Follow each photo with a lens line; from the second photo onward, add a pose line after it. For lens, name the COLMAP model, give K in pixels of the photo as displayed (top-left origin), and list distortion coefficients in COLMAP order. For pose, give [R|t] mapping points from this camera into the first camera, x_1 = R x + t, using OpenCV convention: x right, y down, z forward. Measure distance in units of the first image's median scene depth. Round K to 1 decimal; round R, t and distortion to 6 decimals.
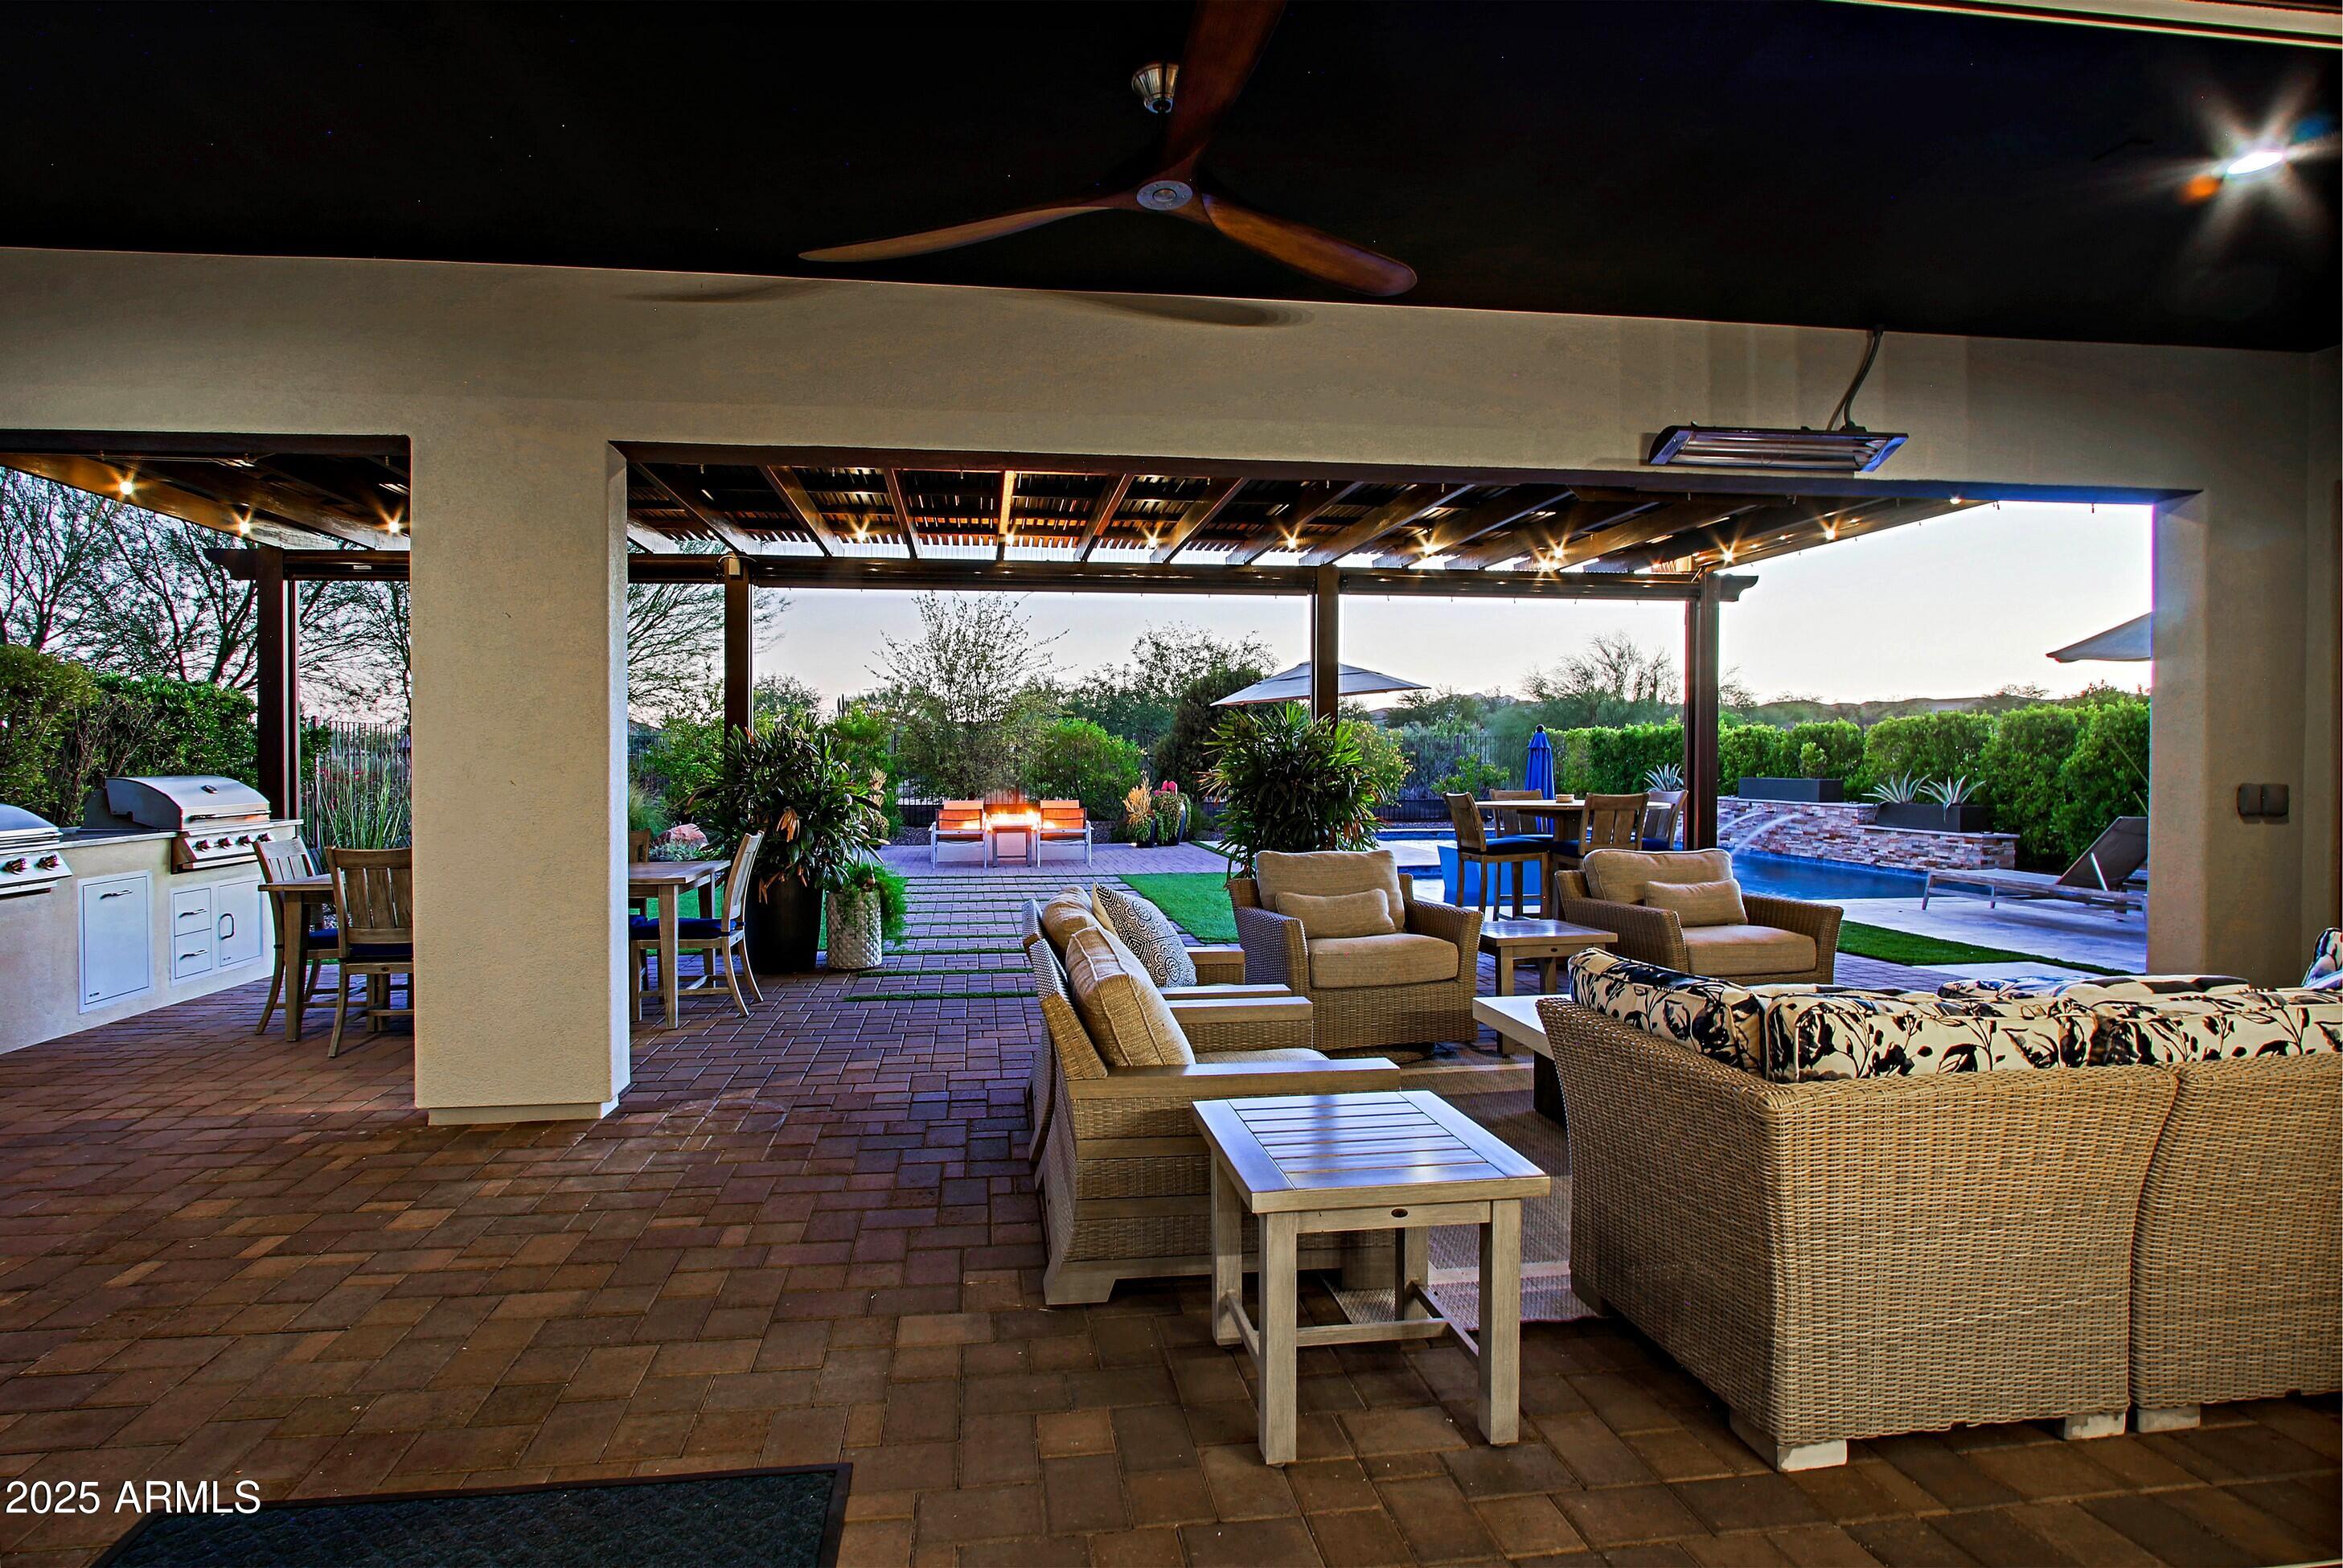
lens RADIAL K [[1132.8, 0, 1159.1], [0, 1132.8, 777.0], [0, 0, 1]] dist [-0.013900, 0.000037]
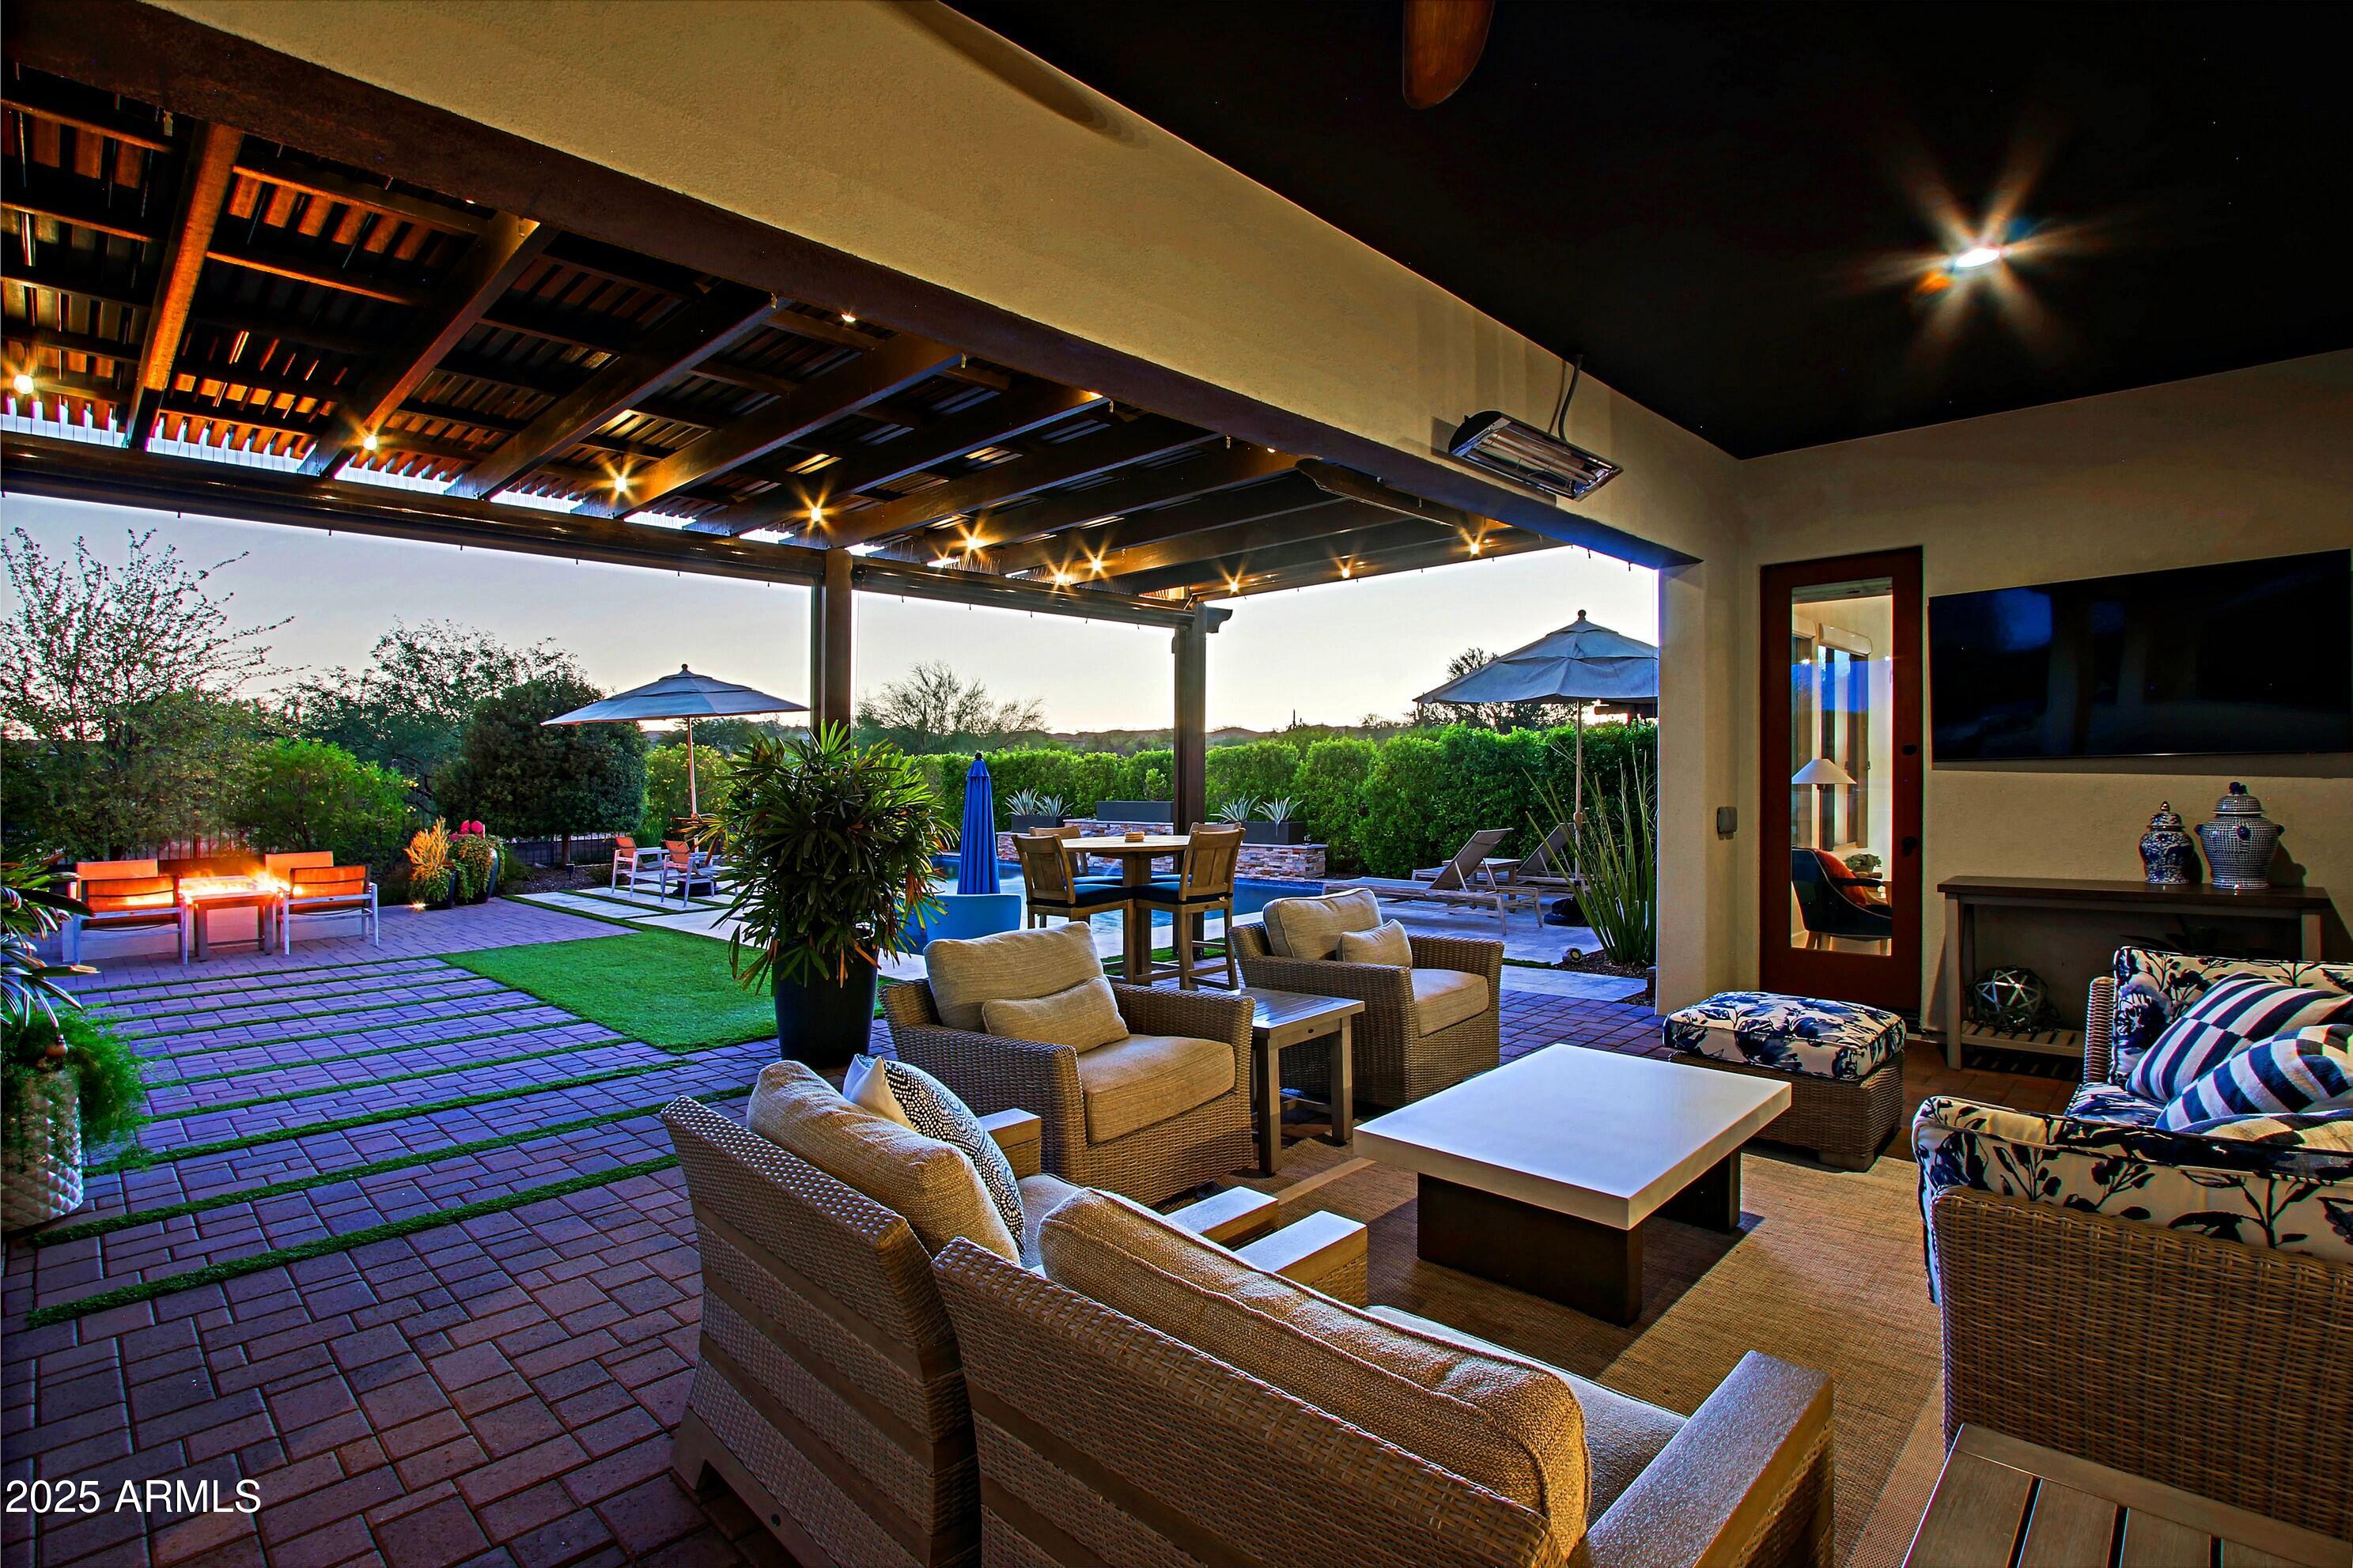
lens RADIAL K [[1093.8, 0, 1177.9], [0, 1093.8, 774.9], [0, 0, 1]] dist [-0.013540, 0.002125]
pose [[0.796875, -0.006584, 0.604108, -0.069048], [0.020526, 0.999658, -0.016180, -0.007305], [-0.603796, 0.025293, 0.796738, 0.141052]]
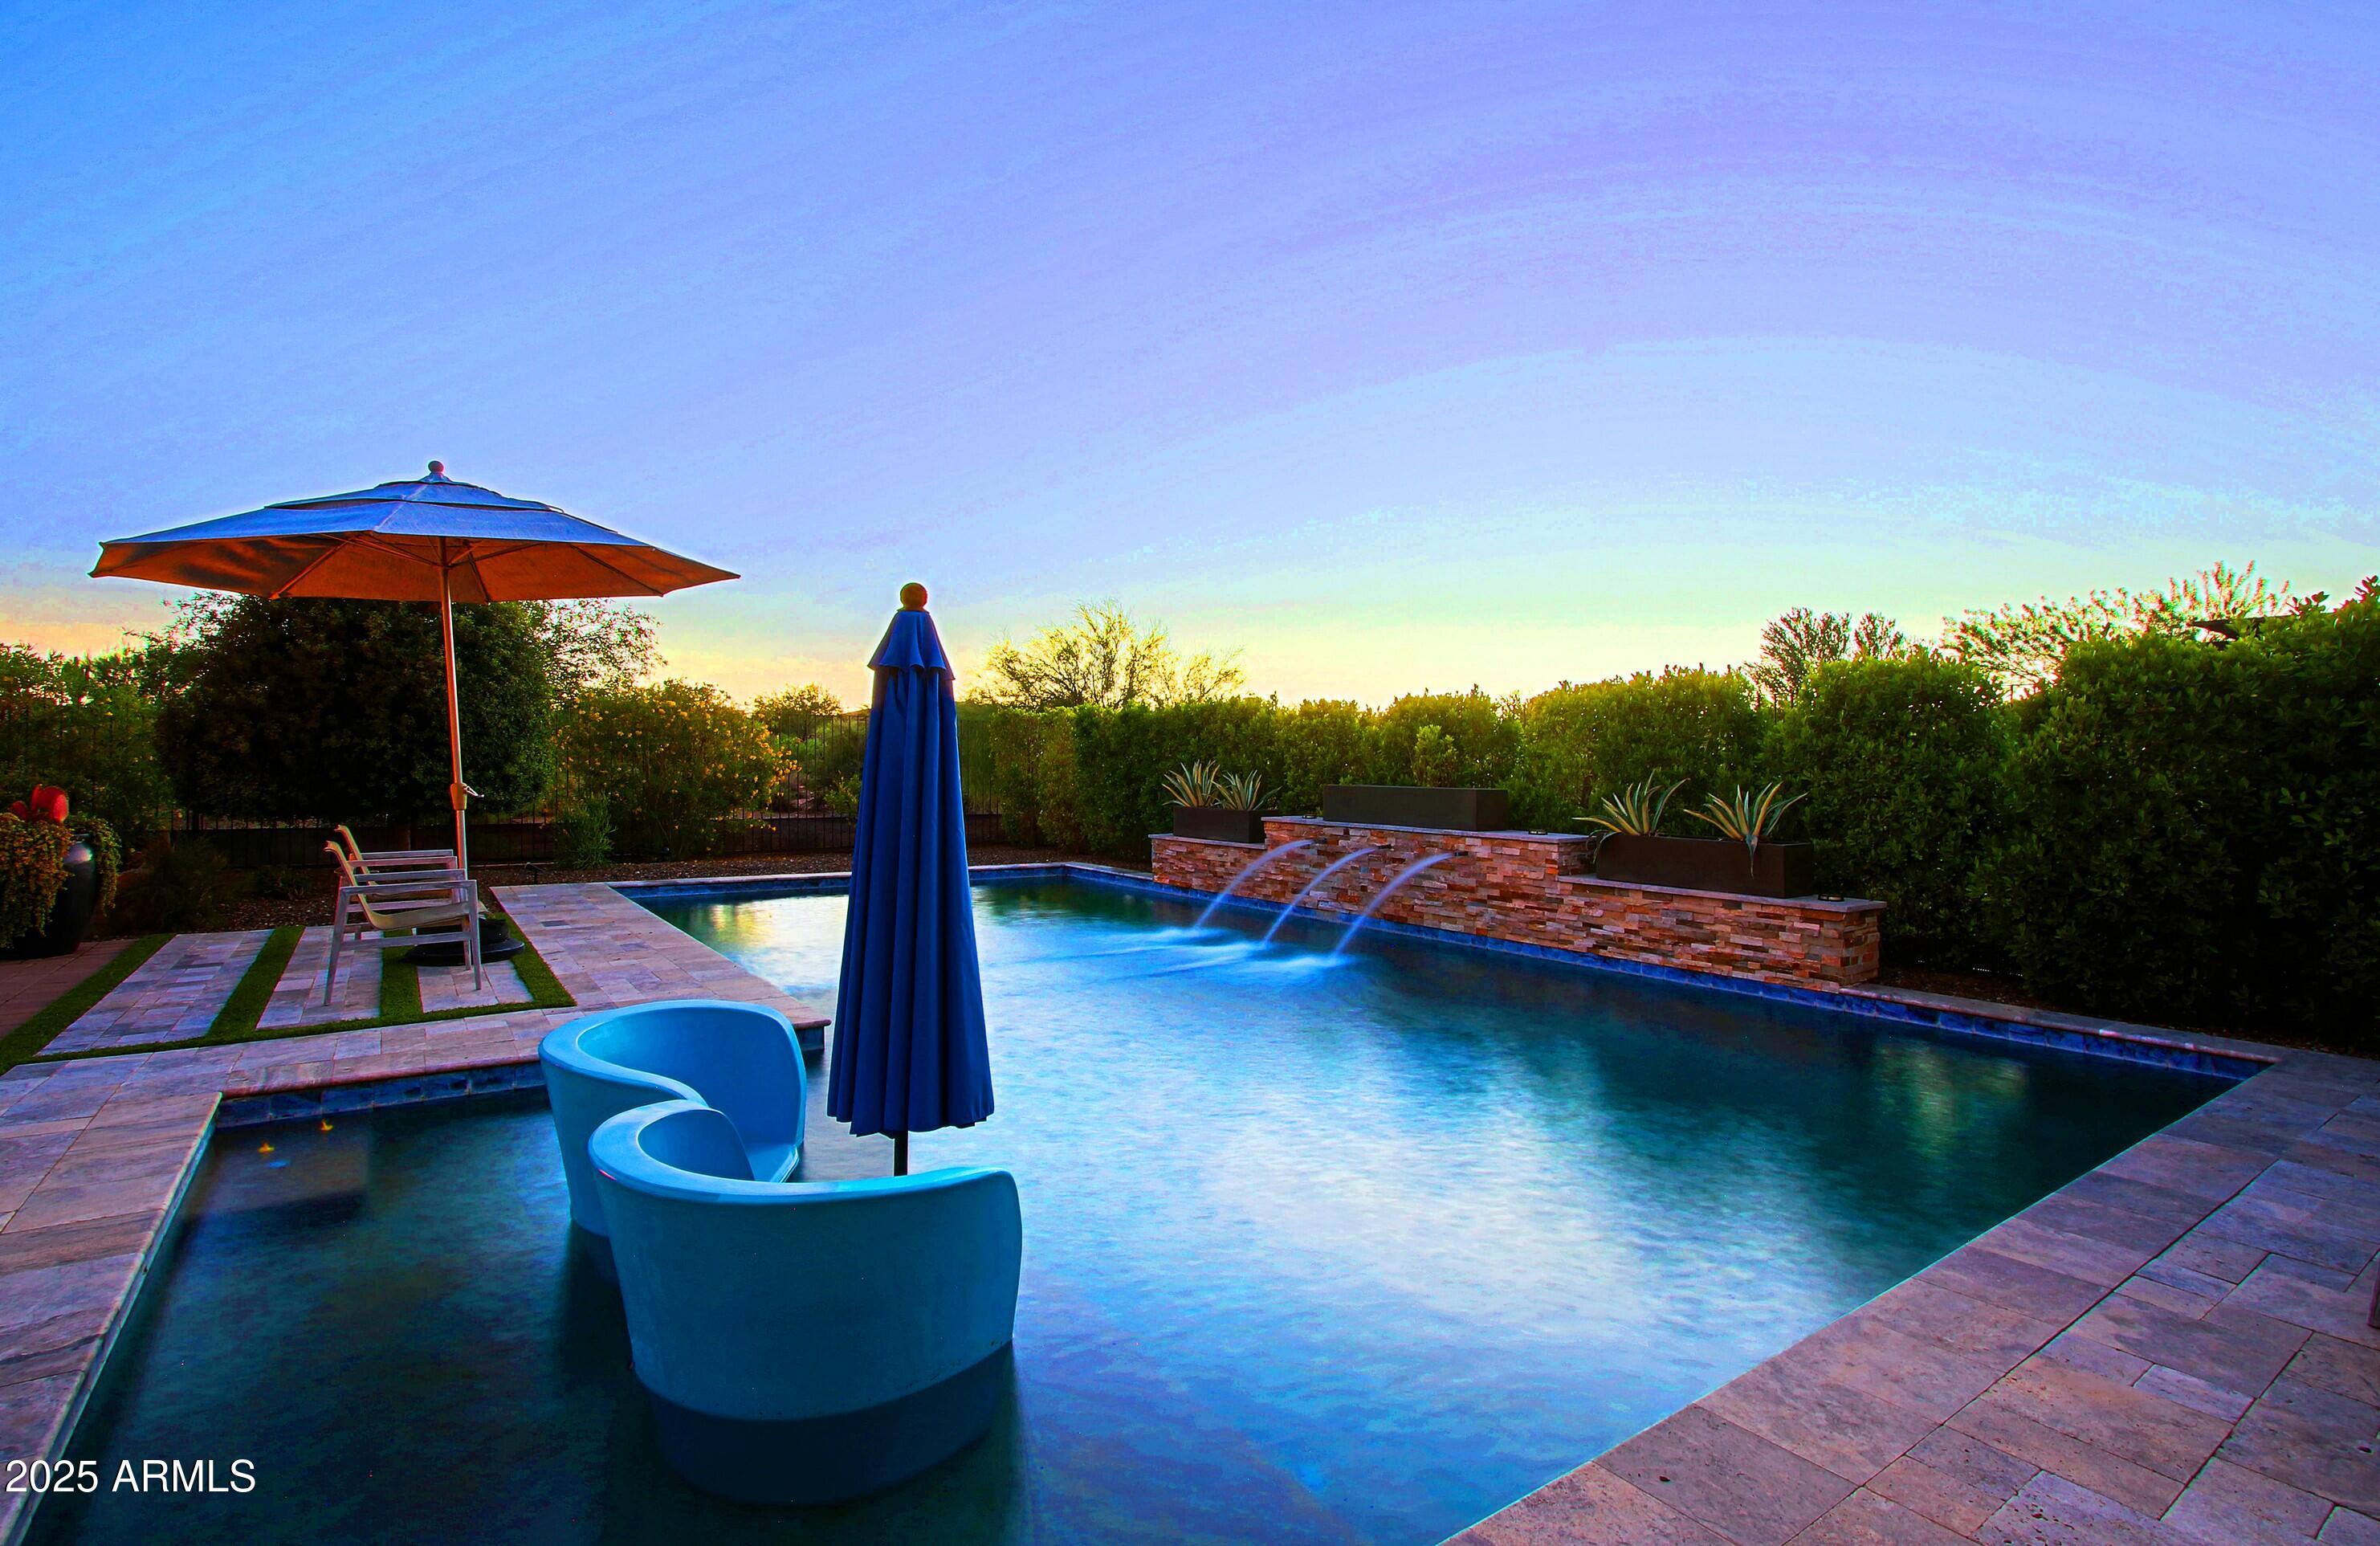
lens RADIAL K [[1129.2, 0, 1186.6], [0, 1129.2, 768.9], [0, 0, 1]] dist [-0.001477, -0.000067]
pose [[0.892806, 0.011407, 0.450296, 0.233969], [-0.006386, 0.999899, -0.012670, 0.000409], [-0.450396, 0.008436, 0.892789, 0.626886]]
